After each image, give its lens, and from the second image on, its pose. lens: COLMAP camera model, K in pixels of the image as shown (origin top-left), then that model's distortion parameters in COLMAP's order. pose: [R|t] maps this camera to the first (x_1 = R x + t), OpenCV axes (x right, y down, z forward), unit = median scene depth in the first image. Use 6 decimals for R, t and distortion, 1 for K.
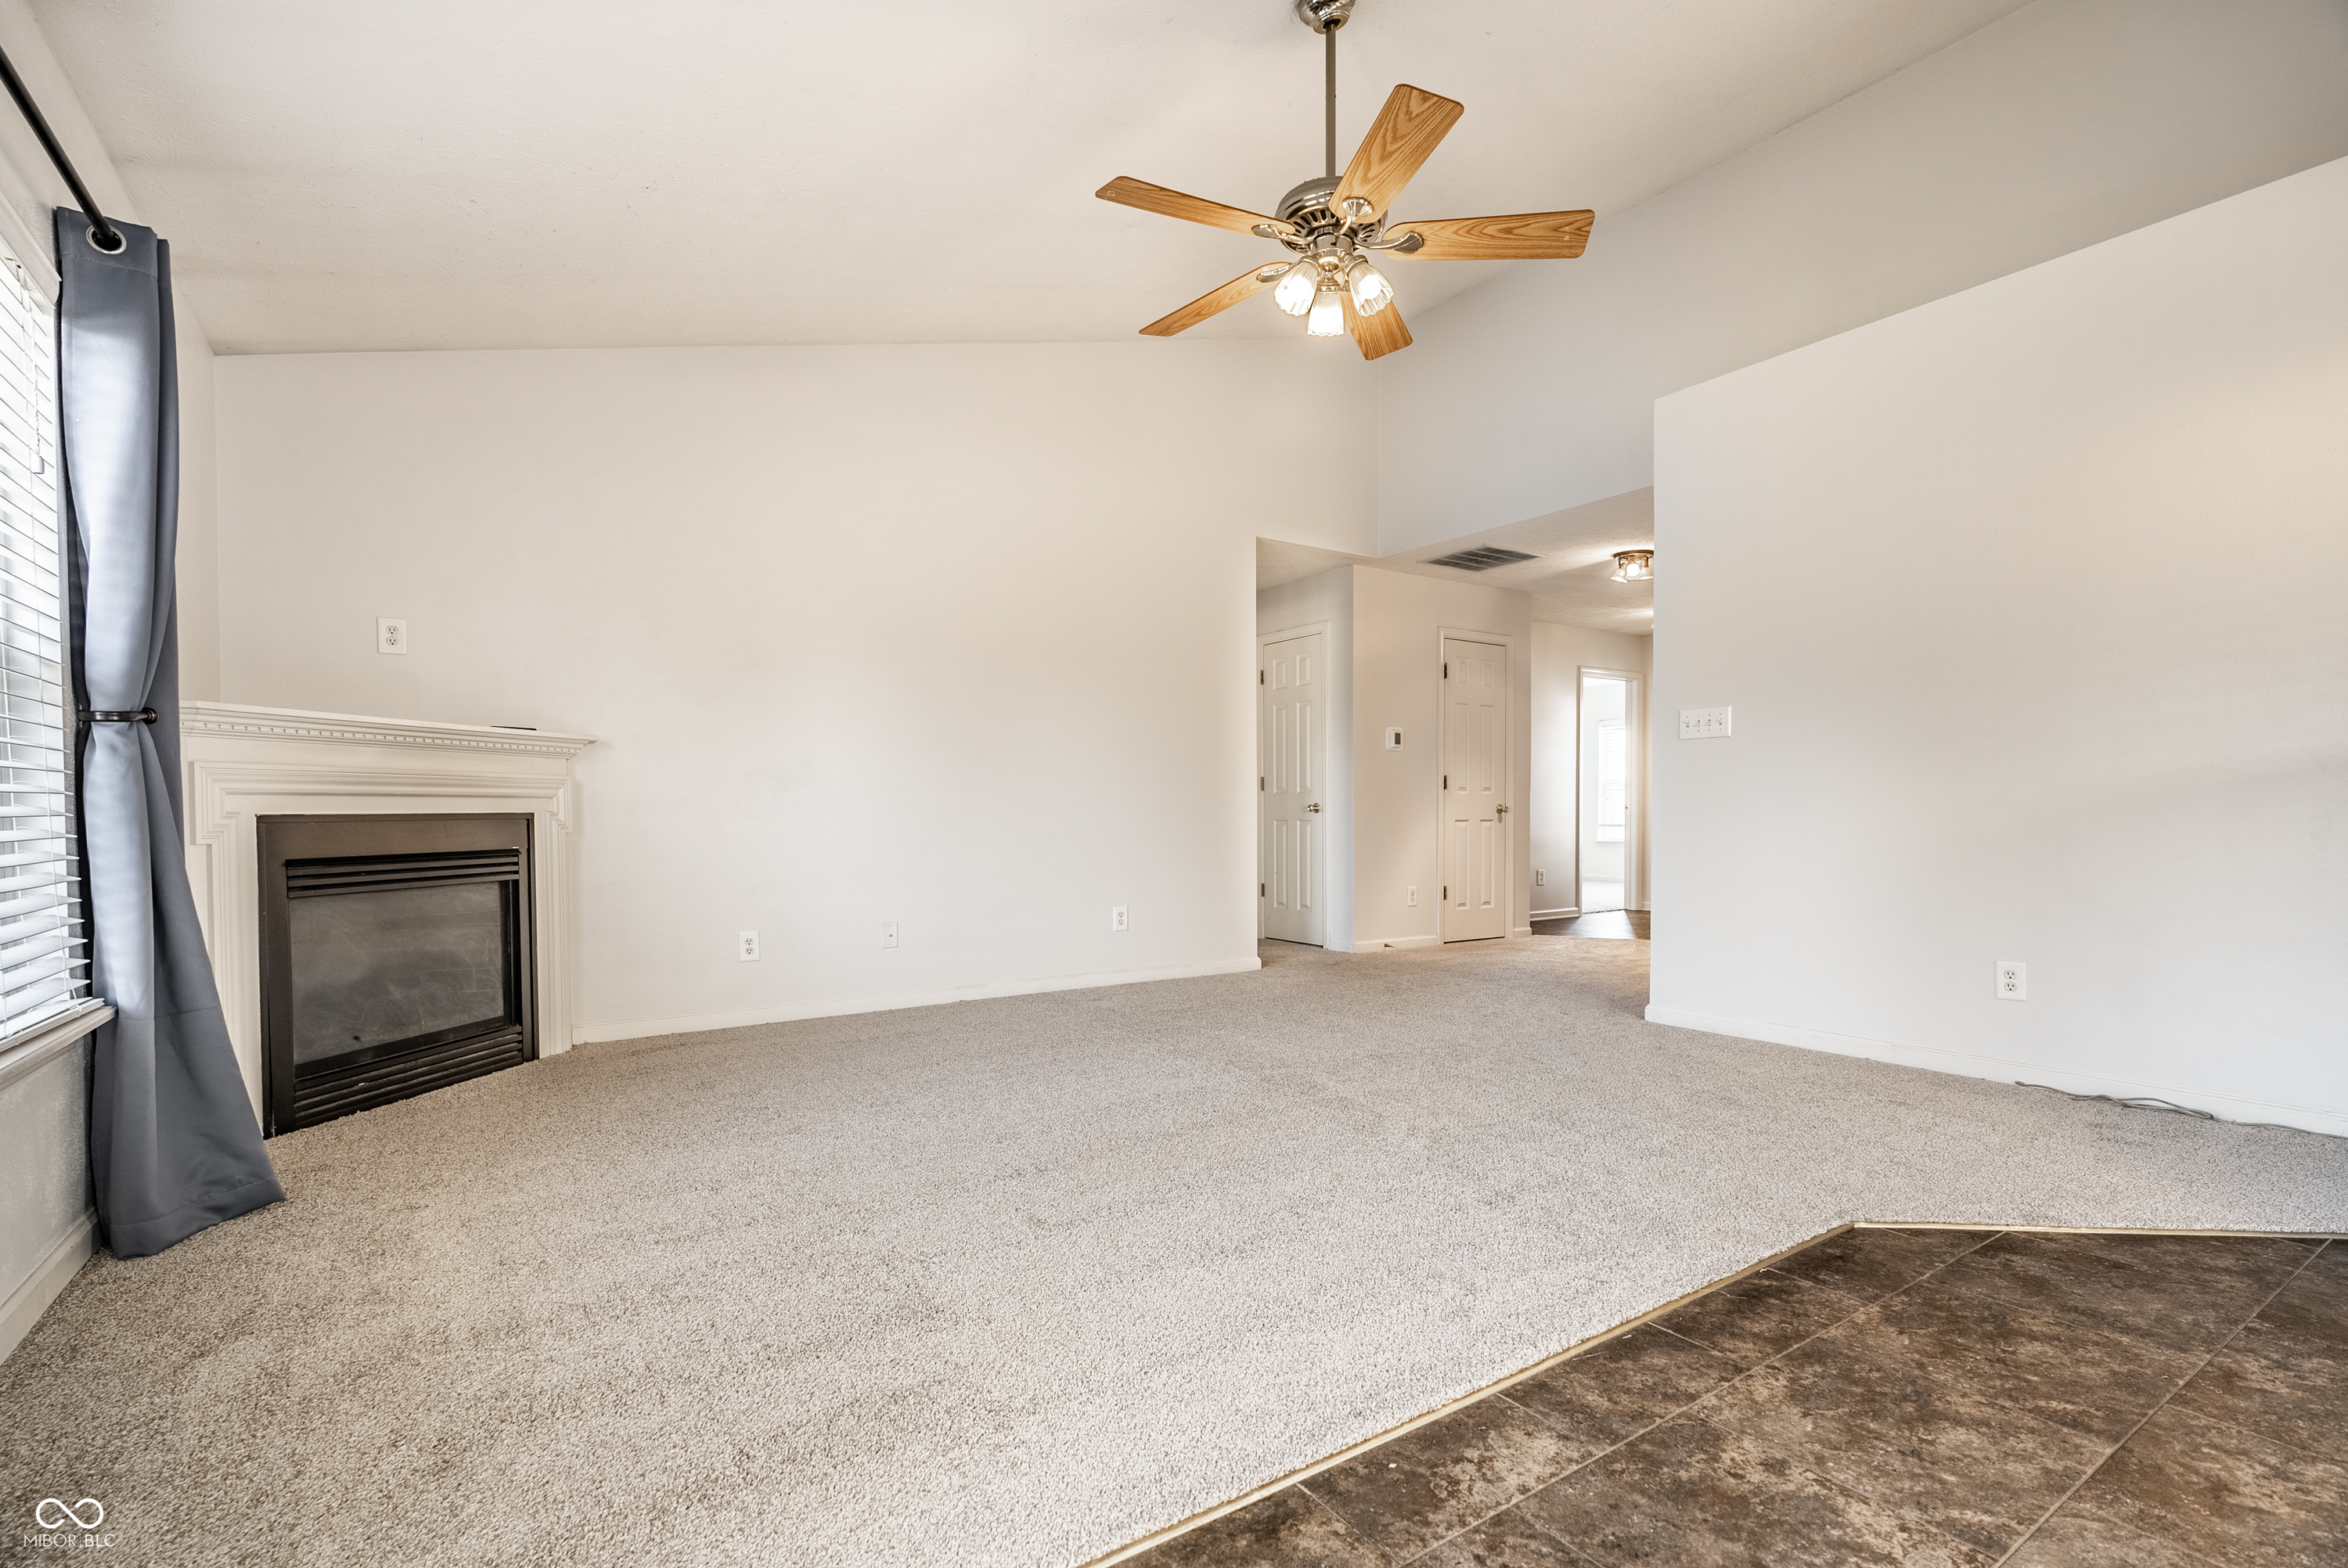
lens RADIAL K [[1086.0, 0, 1171.4], [0, 1086.0, 833.4], [0, 0, 1]] dist [-0.002777, -0.000565]
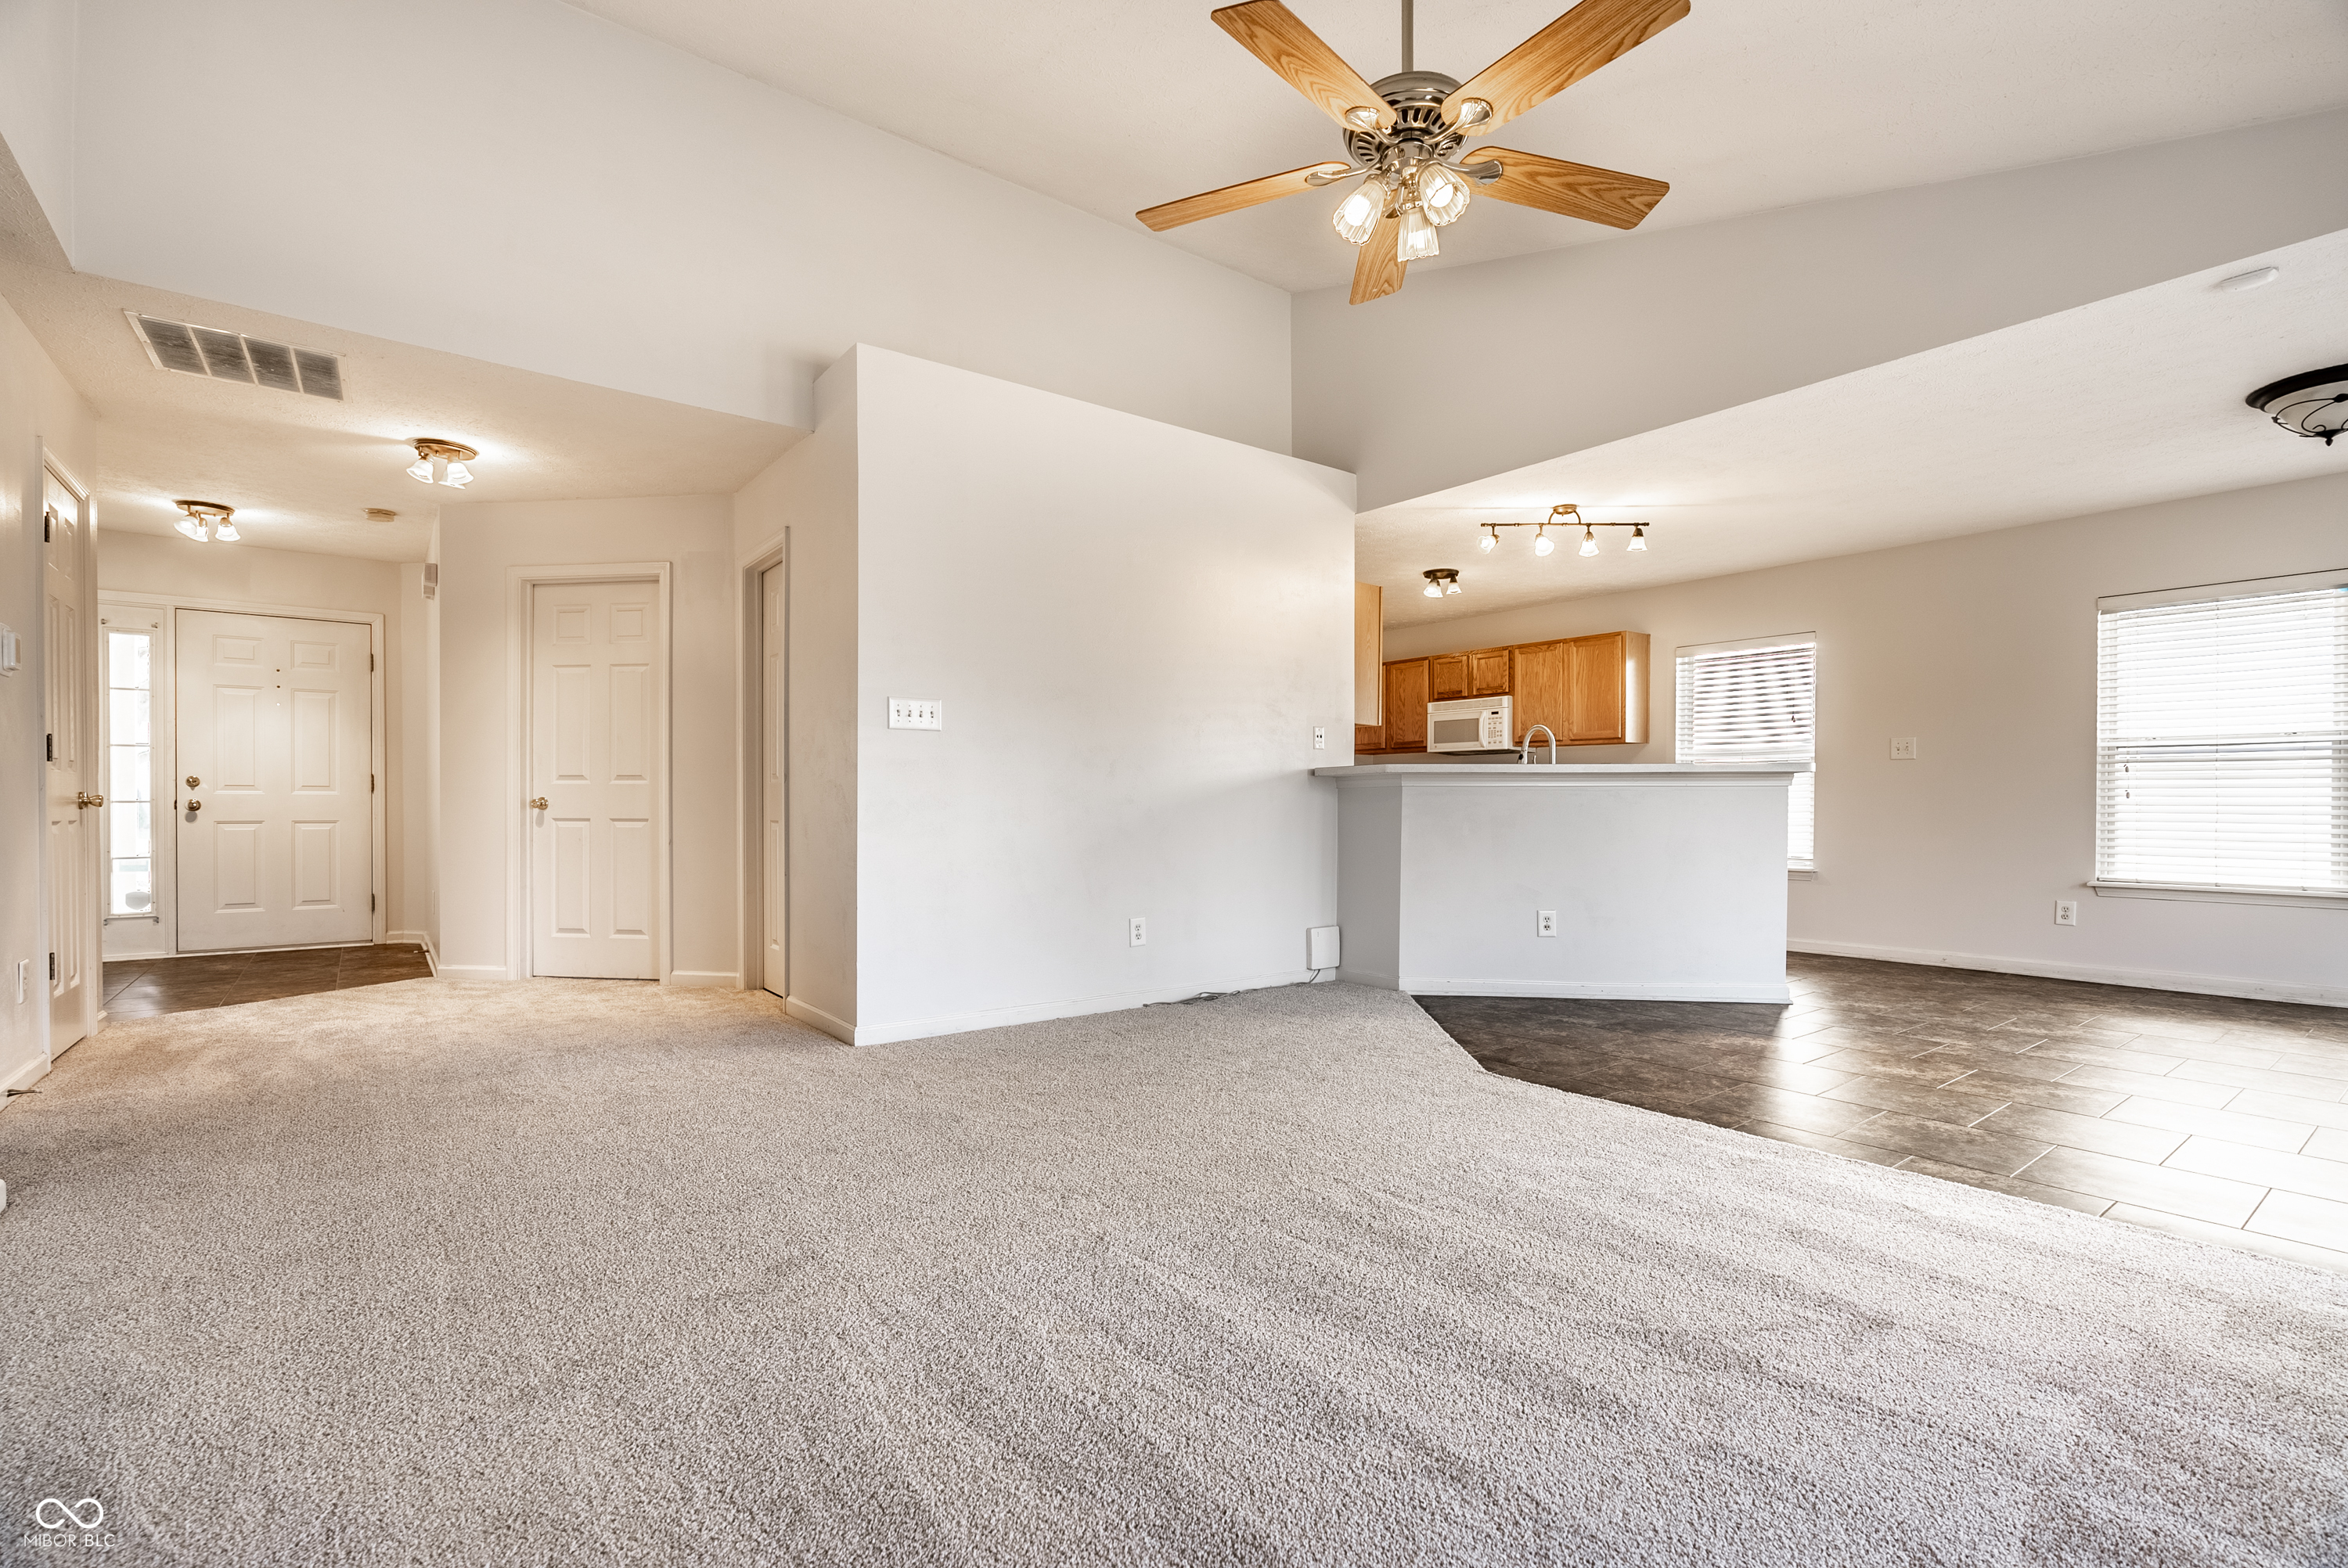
lens RADIAL K [[1072.5, 0, 1188.6], [0, 1072.5, 797.2], [0, 0, 1]] dist [-0.001555, 0.000003]
pose [[-0.083045, 0.014210, 0.996445, -0.595313], [0.017893, 0.999758, -0.012766, -0.015348], [-0.996385, 0.016769, -0.083279, 1.074547]]
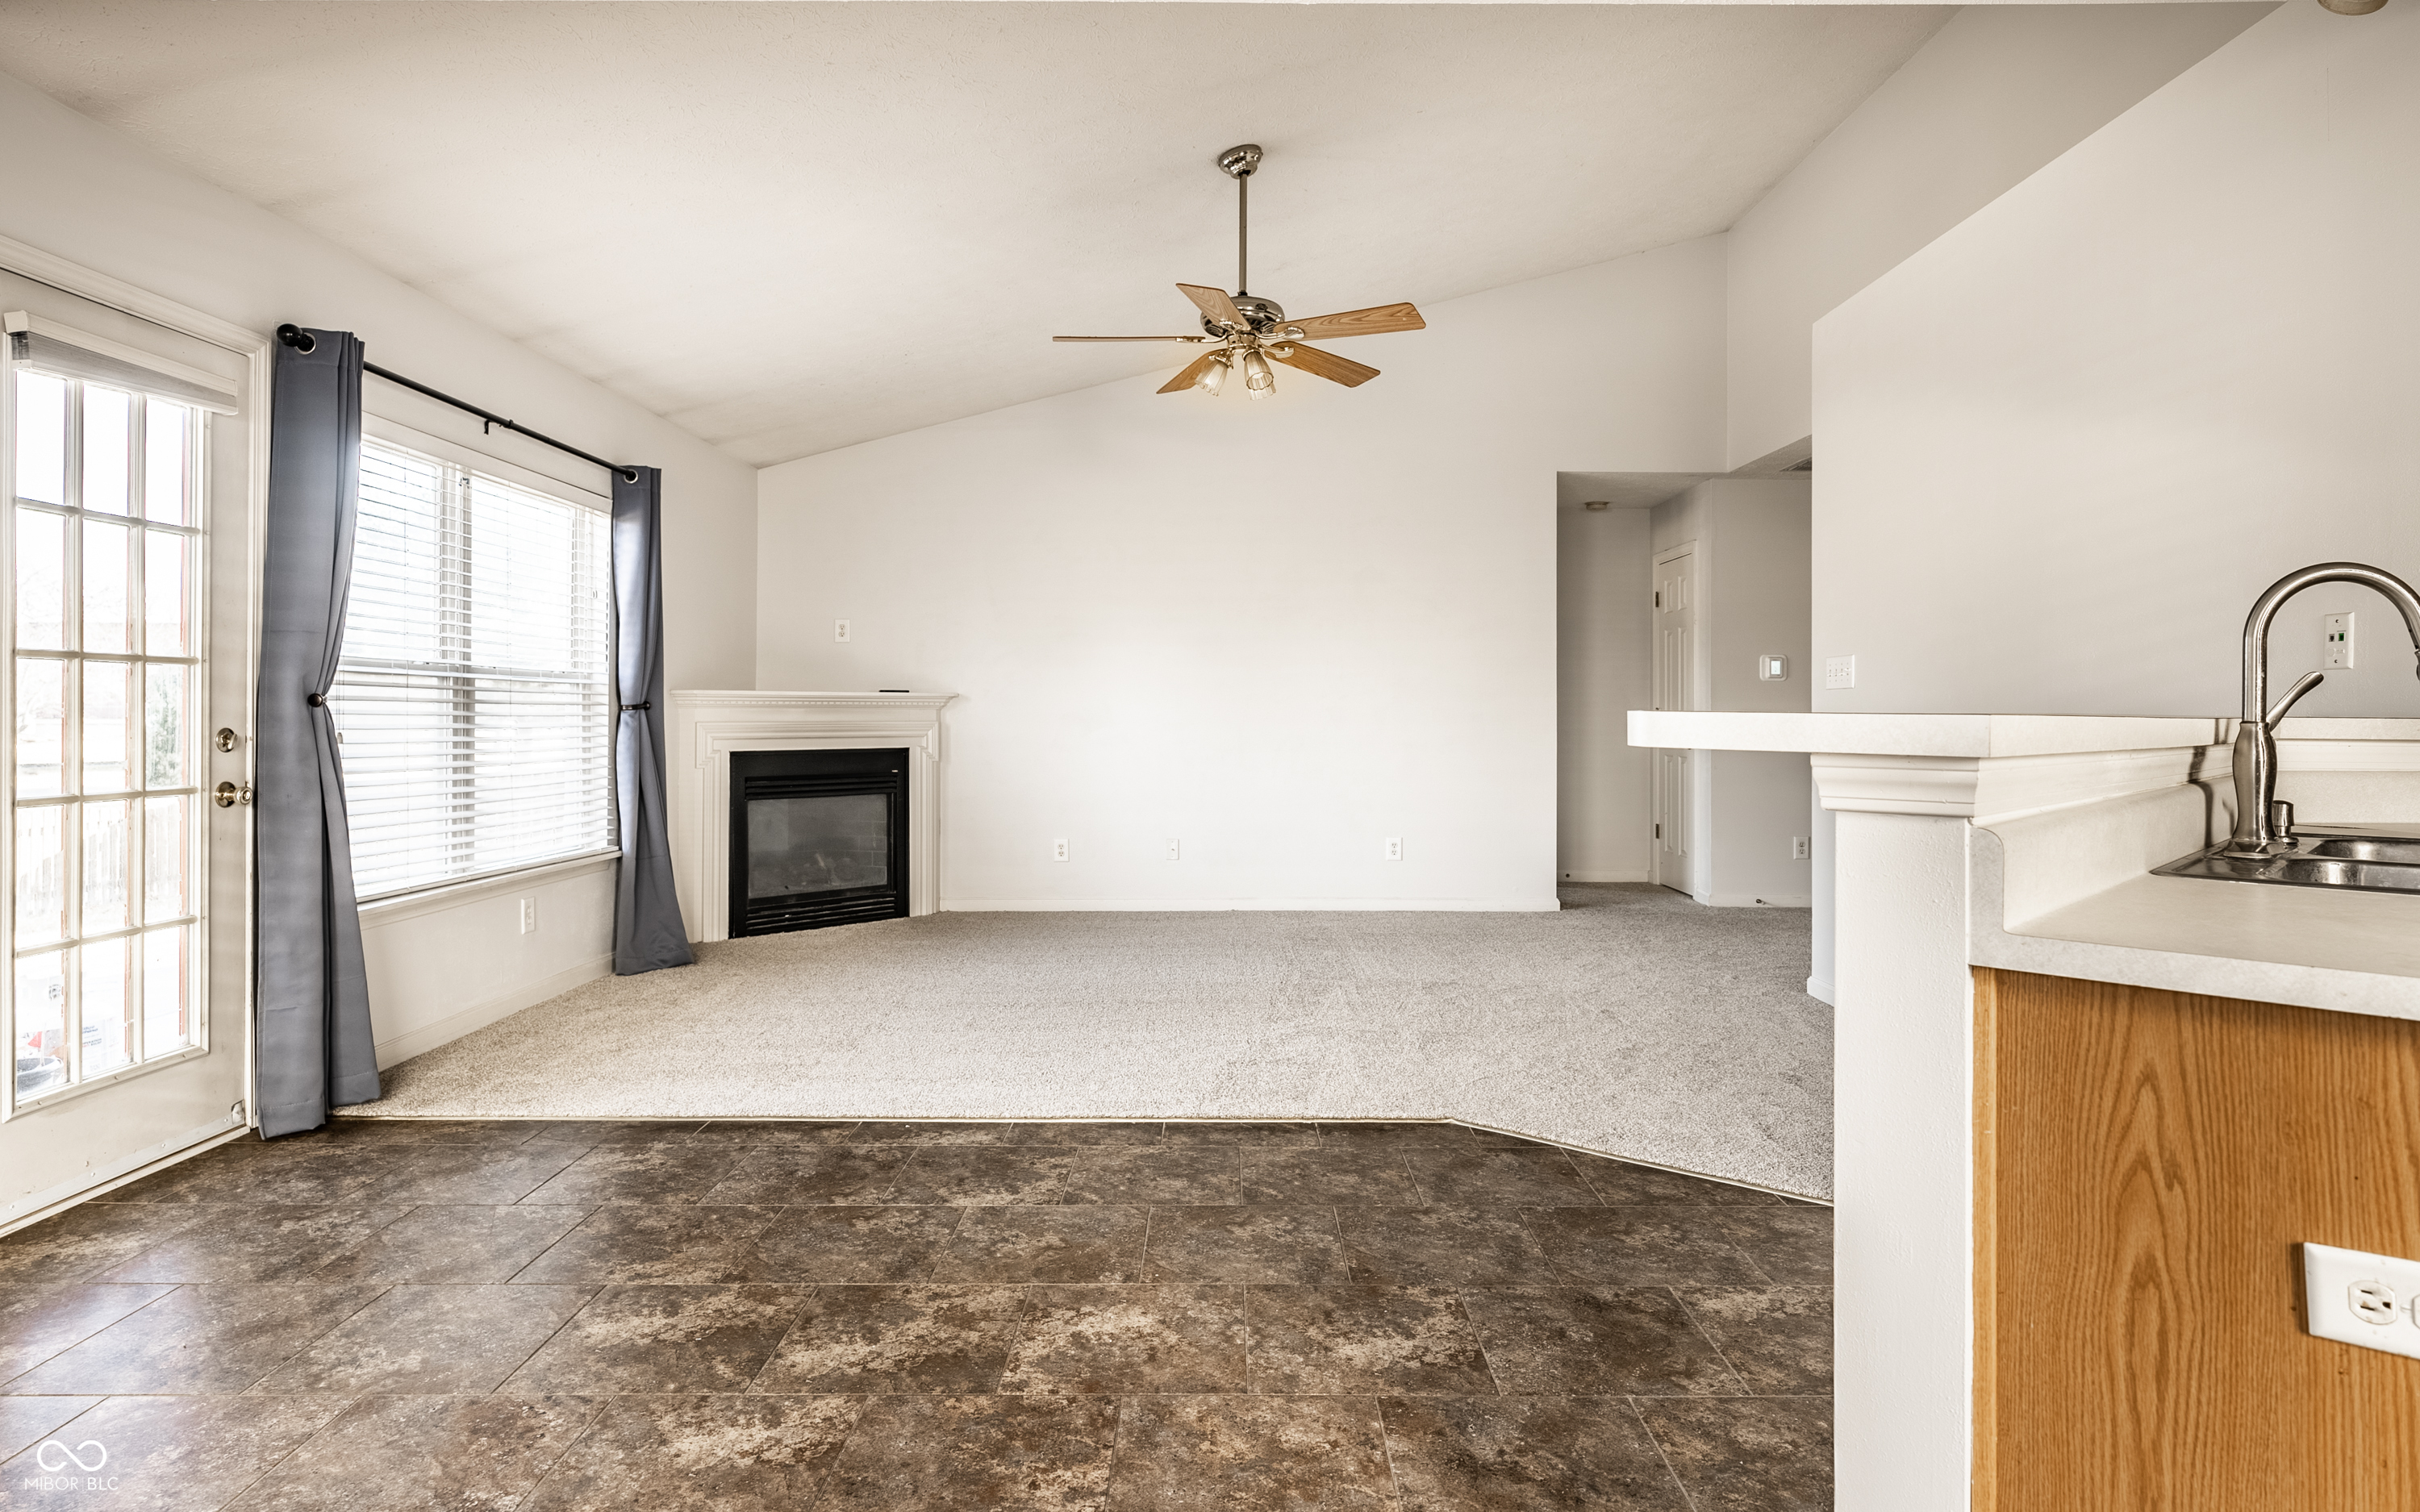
lens RADIAL K [[1314.8, 0, 1215.4], [0, 1314.8, 712.4], [0, 0, 1]] dist [-0.003048, -0.000082]
pose [[0.831587, 0.006769, -0.555353, 0.859090], [-0.018063, 0.999726, -0.014862, -0.055164], [0.555100, 0.022390, 0.831482, -0.285465]]
